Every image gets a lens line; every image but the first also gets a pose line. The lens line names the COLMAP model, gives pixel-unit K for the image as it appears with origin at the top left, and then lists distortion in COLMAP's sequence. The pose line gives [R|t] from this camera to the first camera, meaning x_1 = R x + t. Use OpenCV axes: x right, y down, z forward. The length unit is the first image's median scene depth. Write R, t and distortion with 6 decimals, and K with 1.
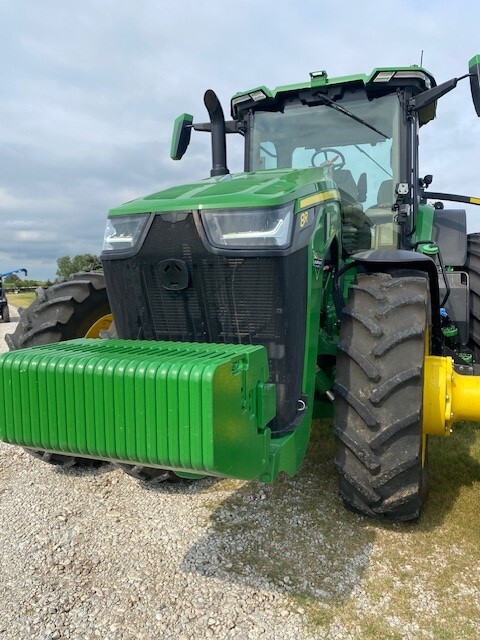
lens RADIAL K [[494.6, 0, 240.0], [0, 494.6, 320.0], [0, 0, 1]] dist [-0.001083, -0.007550]
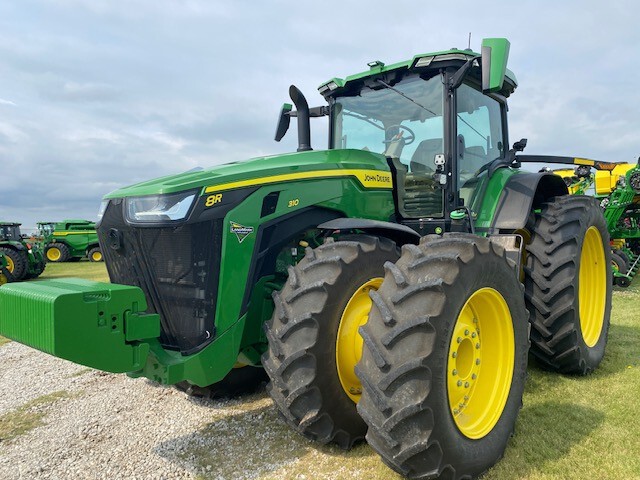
lens RADIAL K [[494.6, 0, 320.0], [0, 494.6, 240.0], [0, 0, 1]] dist [-0.001083, -0.007550]
pose [[0.940602, 0.012146, -0.339294, 0.444950], [-0.036912, 0.997094, -0.066635, -0.003779], [0.337498, 0.075201, 0.938317, -0.103503]]
